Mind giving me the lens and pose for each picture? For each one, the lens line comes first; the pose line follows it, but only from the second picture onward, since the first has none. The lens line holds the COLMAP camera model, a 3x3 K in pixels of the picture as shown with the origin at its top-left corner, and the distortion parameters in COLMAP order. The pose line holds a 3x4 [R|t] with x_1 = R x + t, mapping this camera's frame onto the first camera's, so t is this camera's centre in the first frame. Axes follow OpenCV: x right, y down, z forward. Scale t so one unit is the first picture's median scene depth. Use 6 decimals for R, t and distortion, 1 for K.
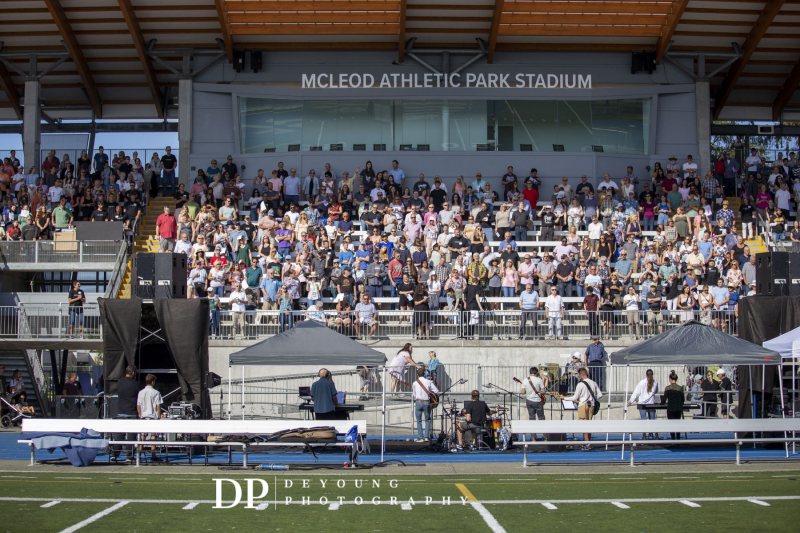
lens RADIAL K [[1676.9, 0, 400.0], [0, 1676.9, 266.5], [0, 0, 1]] dist [-0.293471, 0.179179]
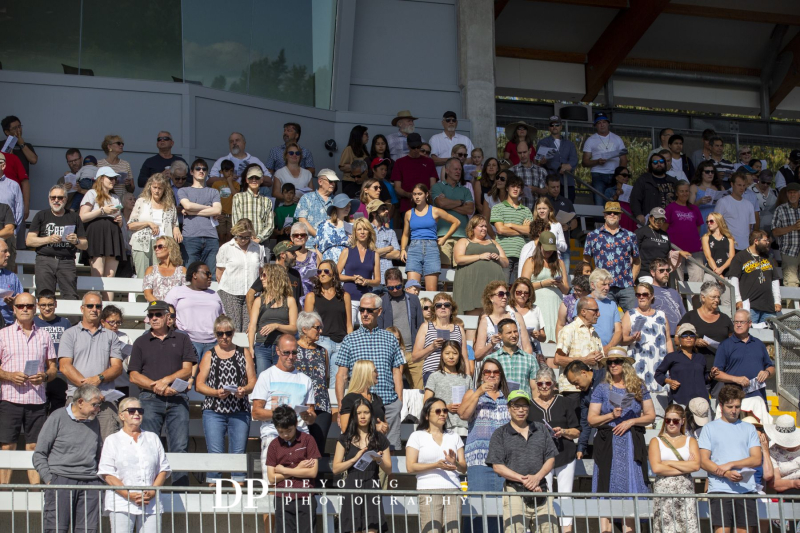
lens RADIAL K [[2300.5, 0, 400.0], [0, 2300.5, 266.5], [0, 0, 1]] dist [0.004222, -0.012639]
pose [[0.951074, 0.048364, 0.305155, 0.017977], [-0.004182, 0.989597, -0.143809, 0.040671], [-0.308935, 0.135497, 0.941382, 0.609304]]
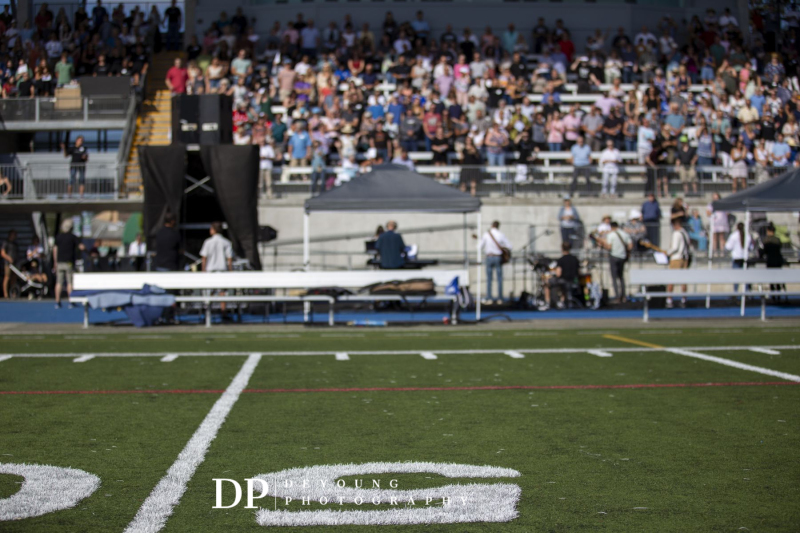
lens RADIAL K [[1676.9, 0, 400.0], [0, 1676.9, 266.5], [0, 0, 1]] dist [-0.293471, 0.179179]
pose [[0.999293, -0.006424, 0.037047, -0.053752], [0.003923, 0.997732, 0.067197, 0.018100], [-0.037395, -0.067004, 0.997052, 0.070373]]
